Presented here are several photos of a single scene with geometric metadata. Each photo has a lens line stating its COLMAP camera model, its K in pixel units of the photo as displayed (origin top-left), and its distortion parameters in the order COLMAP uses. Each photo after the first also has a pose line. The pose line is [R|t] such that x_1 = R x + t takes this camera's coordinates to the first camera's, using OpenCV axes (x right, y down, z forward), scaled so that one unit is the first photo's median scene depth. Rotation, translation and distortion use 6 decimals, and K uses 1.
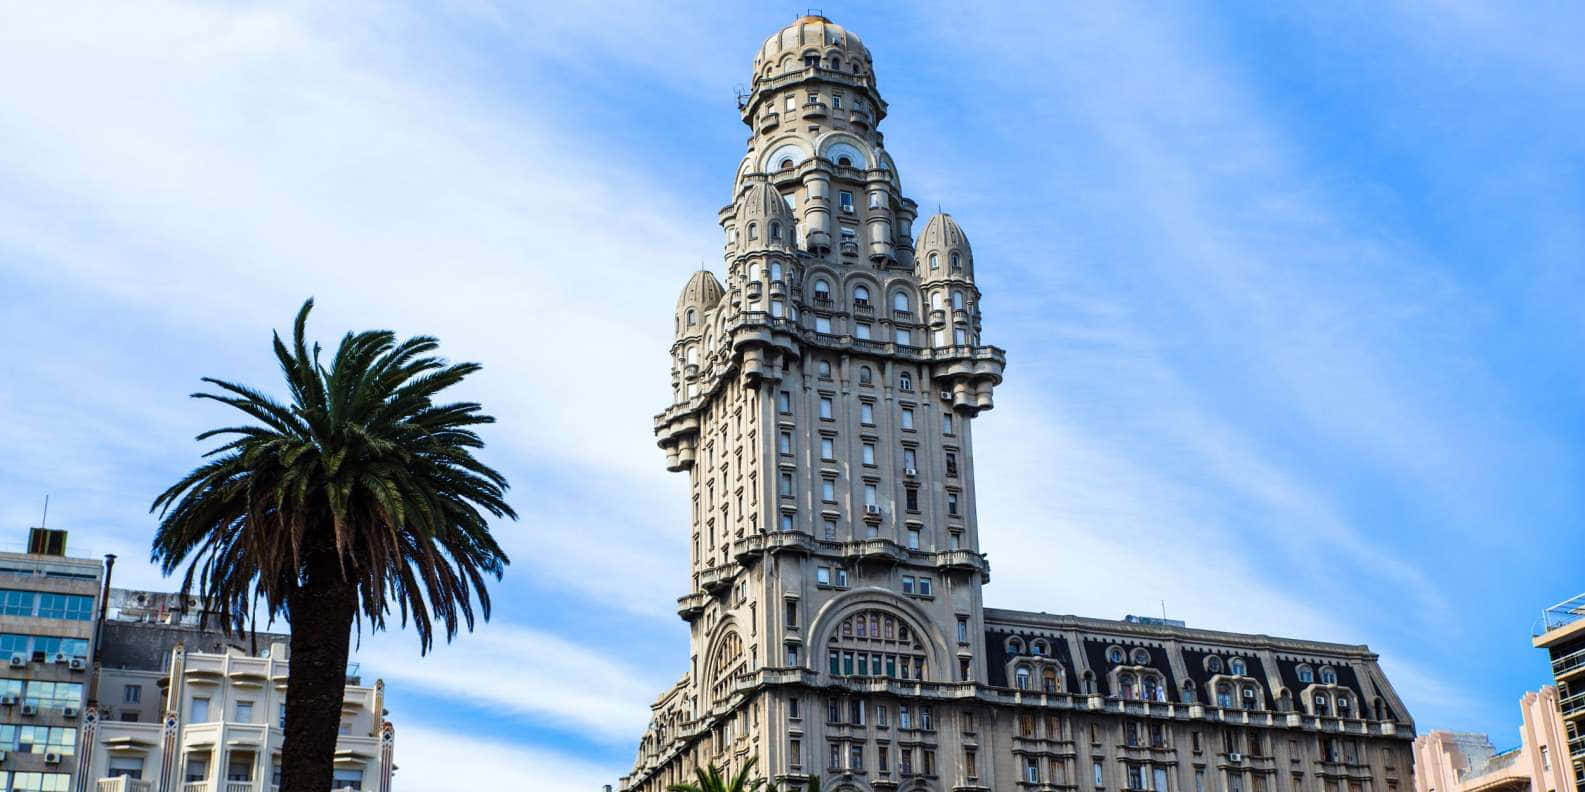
lens RADIAL K [[1879.0, 0, 794.0], [0, 1879.0, 452.5], [0, 0, 1]] dist [0.042453, 0.015780]
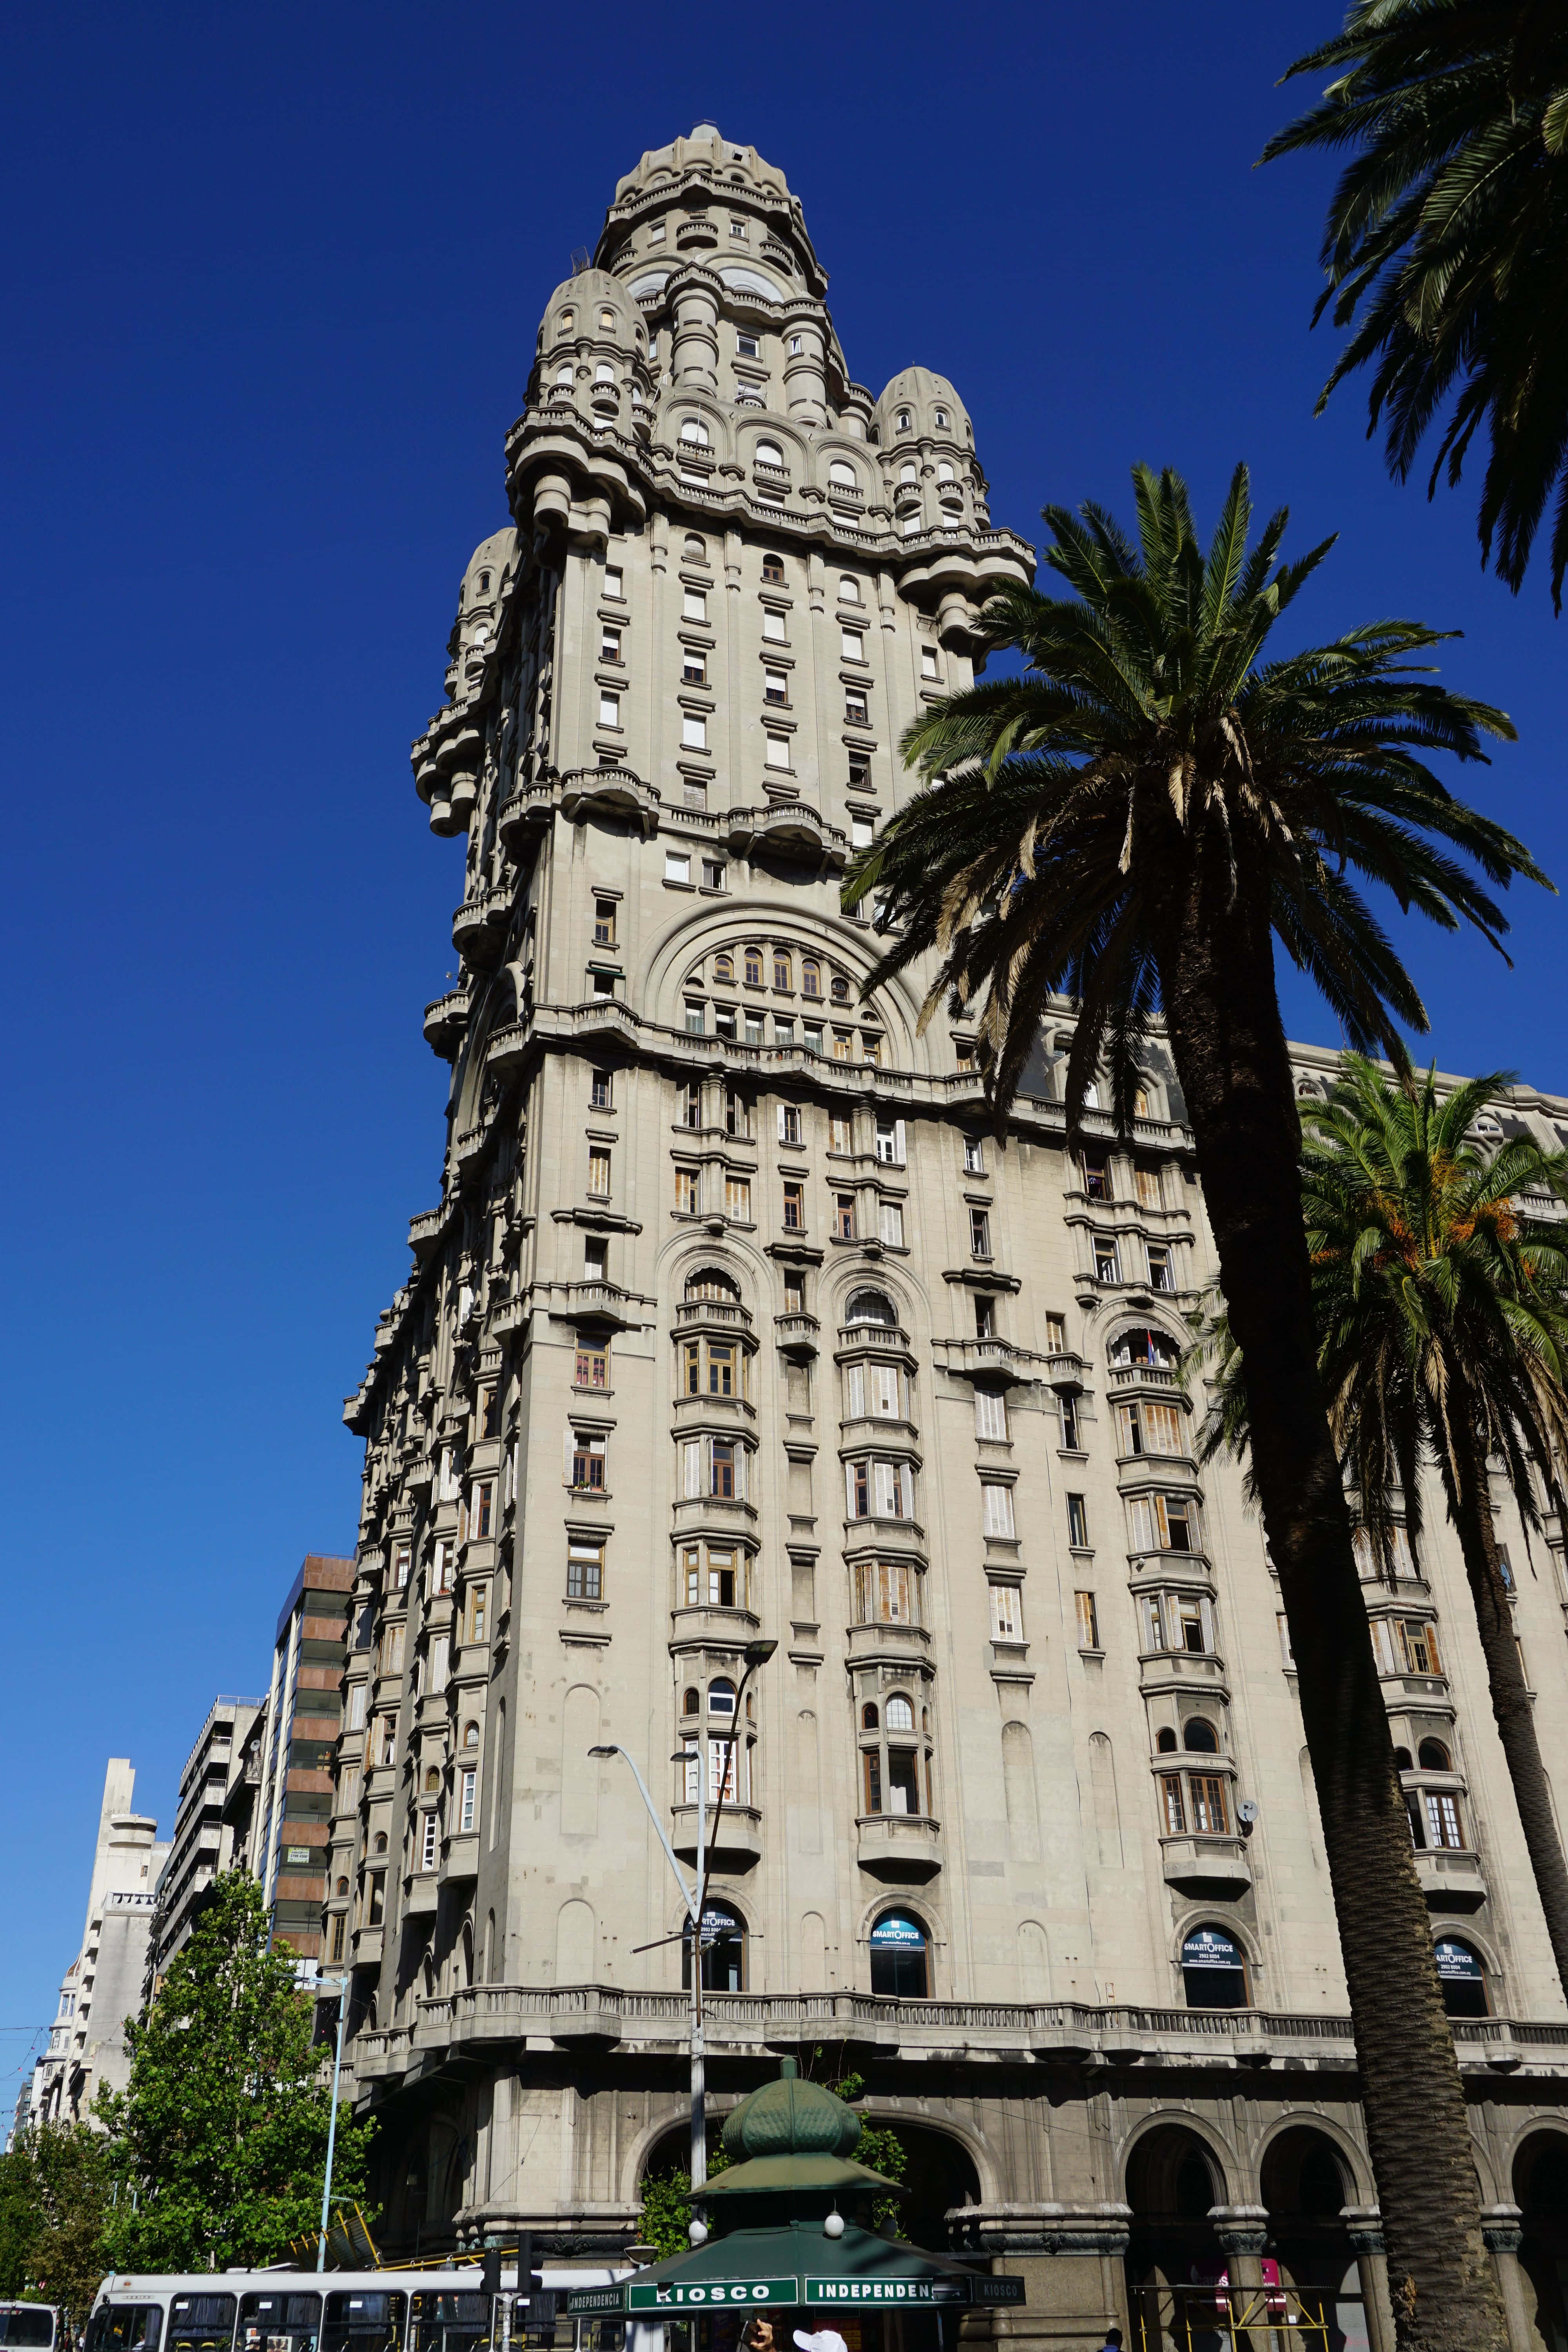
lens RADIAL K [[1995.1, 0, 779.3], [0, 1995.1, 1171.7], [0, 0, 1]] dist [-0.009435, 0.001161]
pose [[0.999886, -0.005150, -0.014185, 0.047499], [0.003317, 0.991985, -0.126312, 0.202355], [0.014722, 0.126251, 0.991889, 0.464326]]
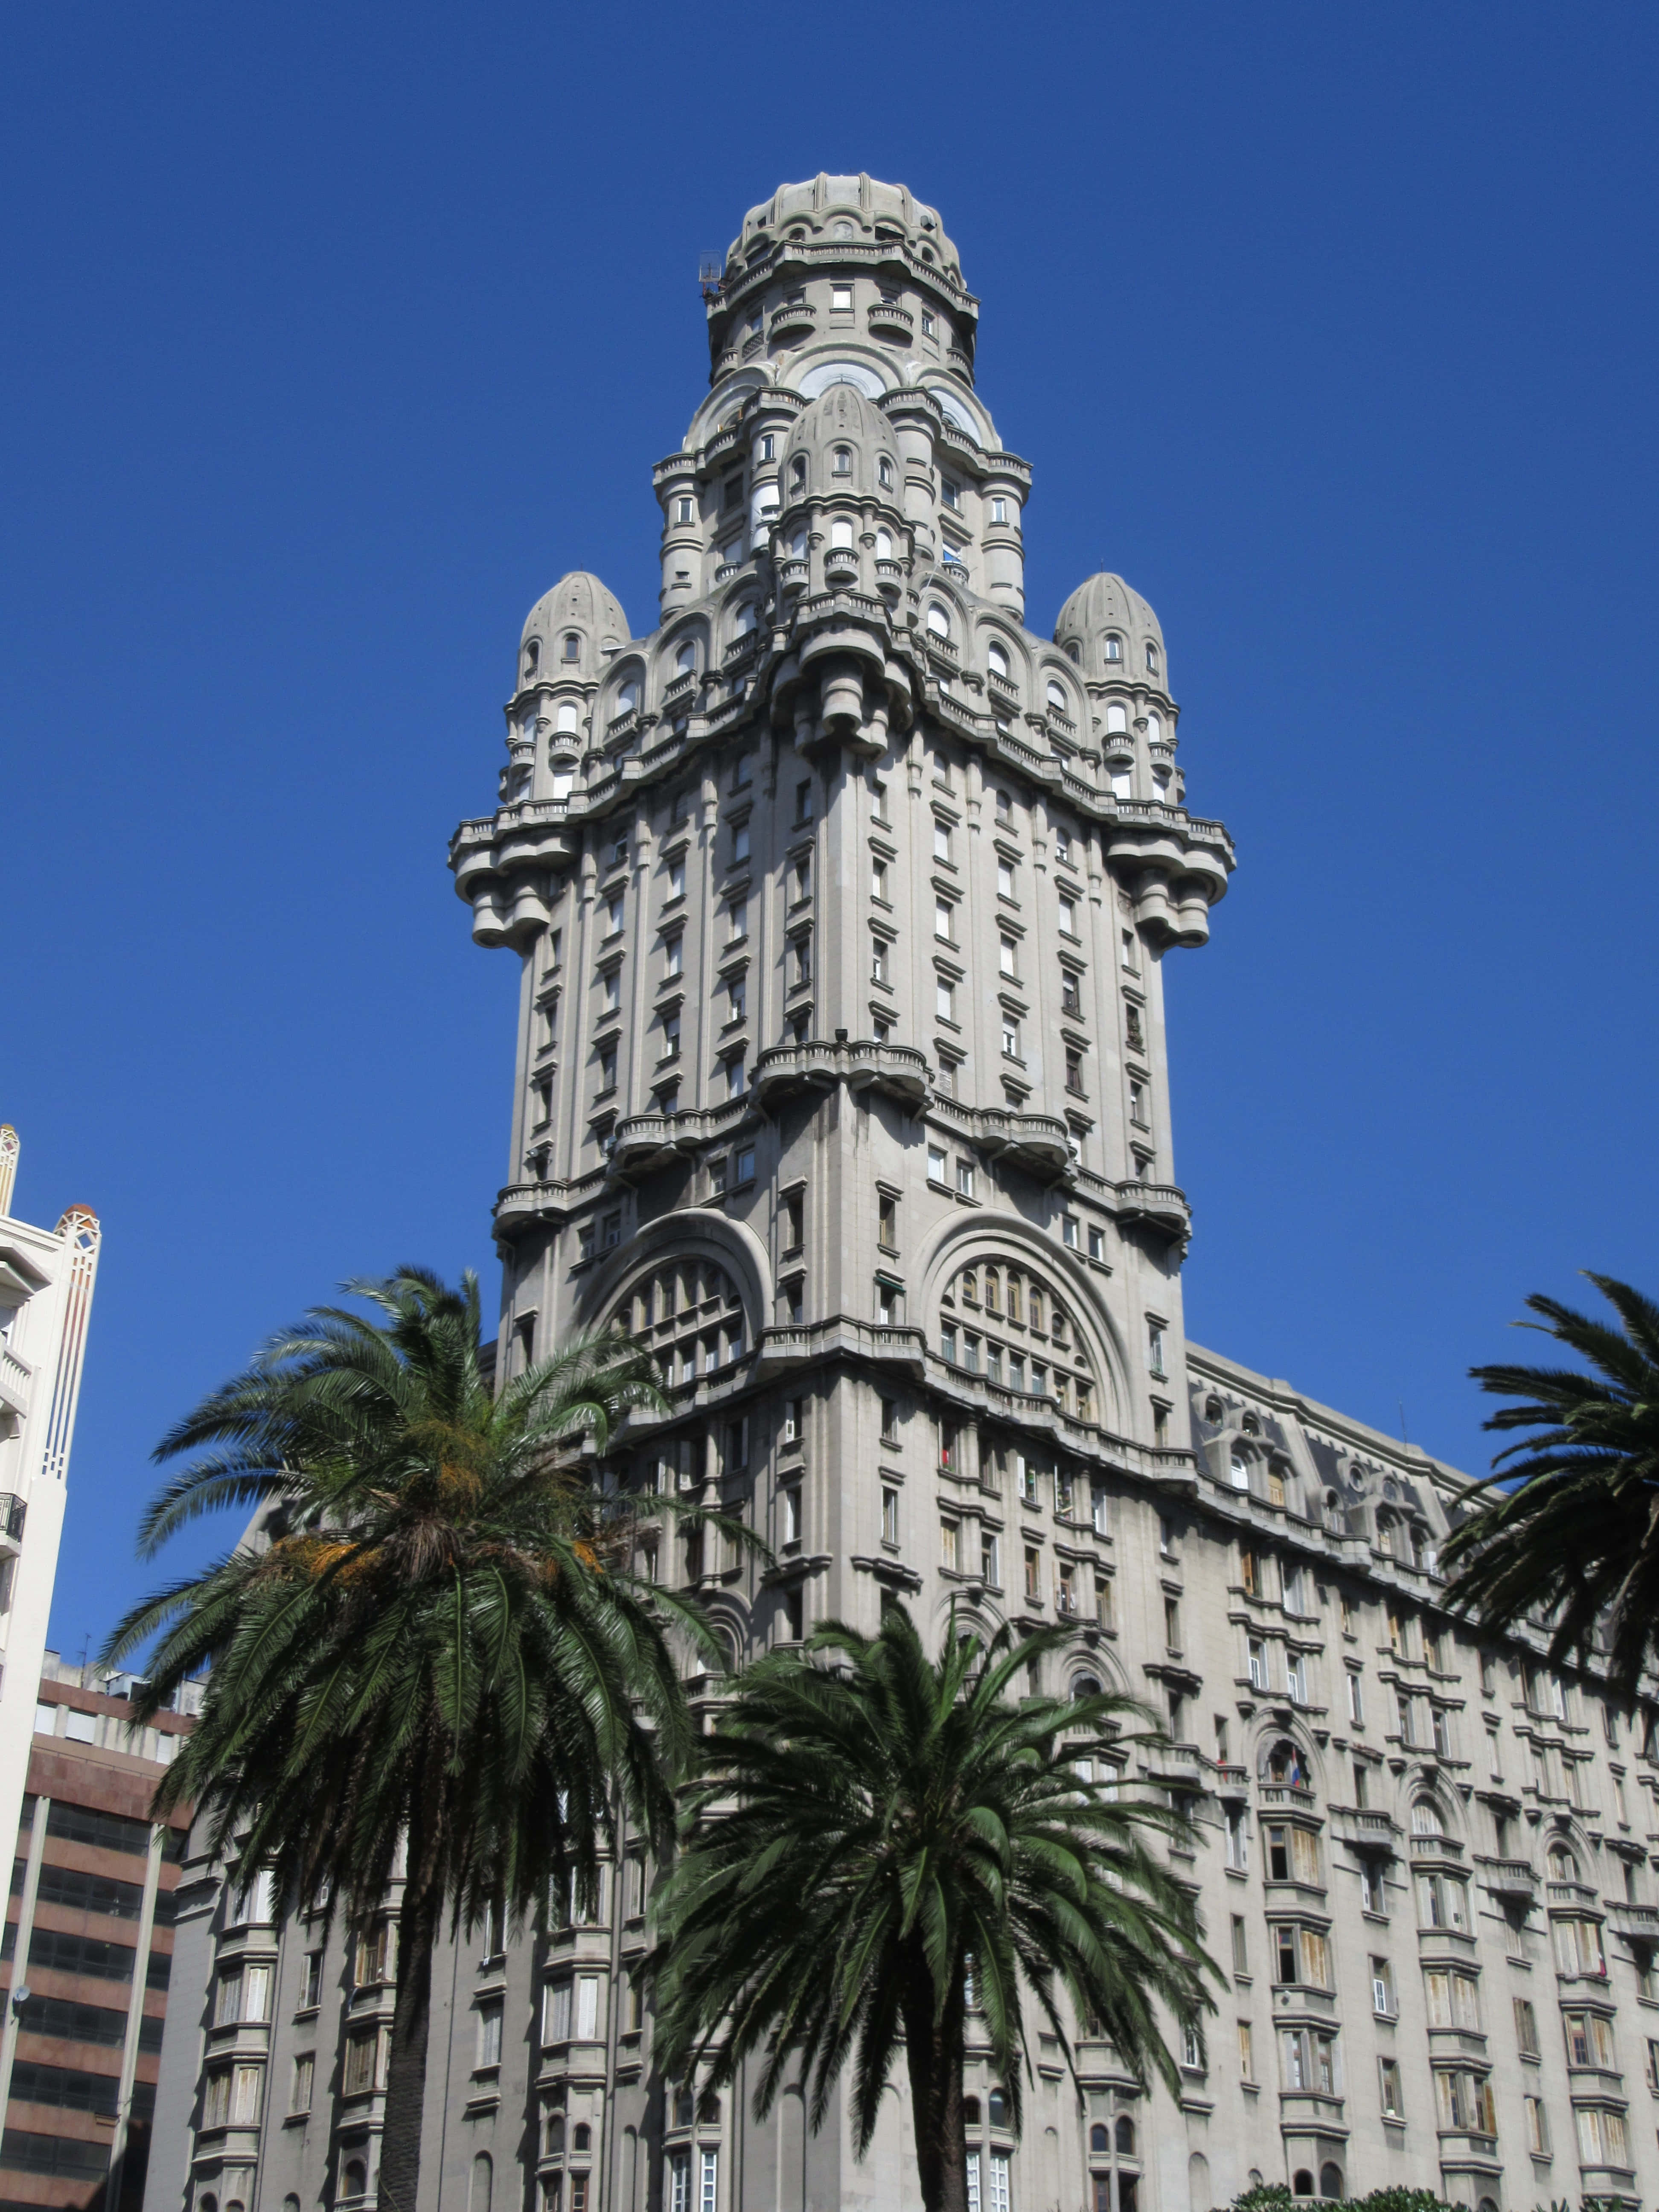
lens RADIAL K [[2938.8, 0, 876.1], [0, 2938.8, 1070.3], [0, 0, 1]] dist [0.024748, 0.011660]
pose [[0.909402, 0.228308, 0.347654, -0.241412], [-0.177926, 0.969076, -0.170980, 0.160985], [-0.375939, 0.093633, 0.921902, 0.323937]]
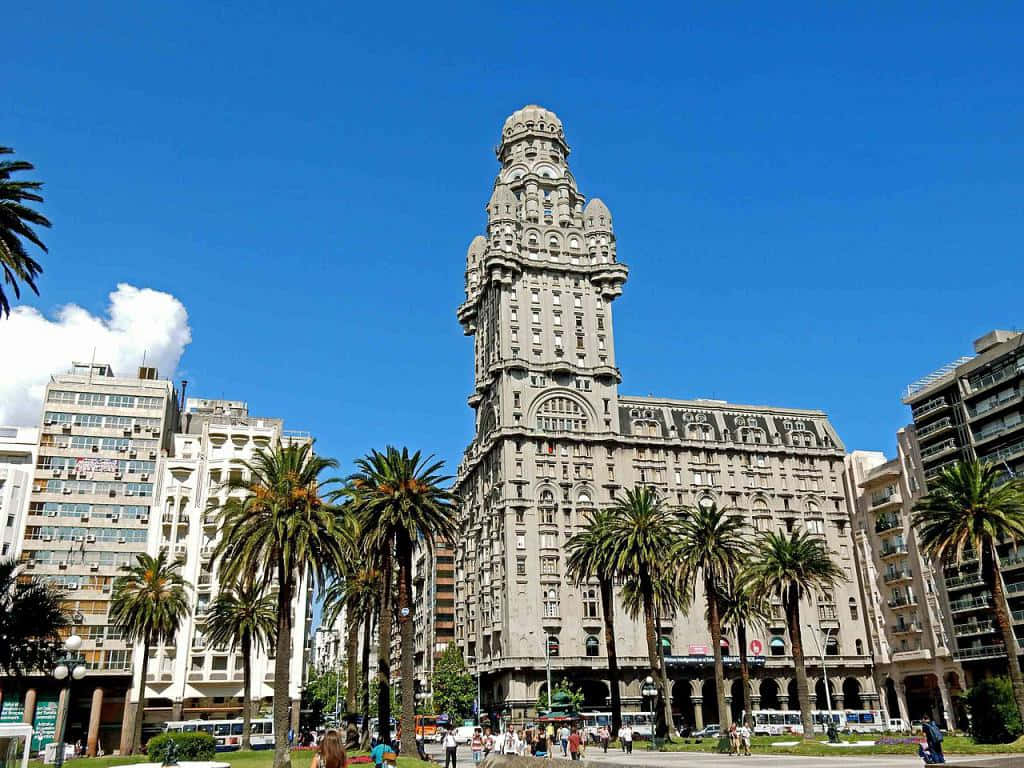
lens RADIAL K [[862.8, 0, 515.4], [0, 862.8, 391.2], [0, 0, 1]] dist [0.002590, -0.004114]
pose [[0.995643, -0.033637, -0.086964, 0.071582], [0.037232, 0.998504, 0.040050, 0.037671], [0.085487, -0.043114, 0.995406, 0.089044]]
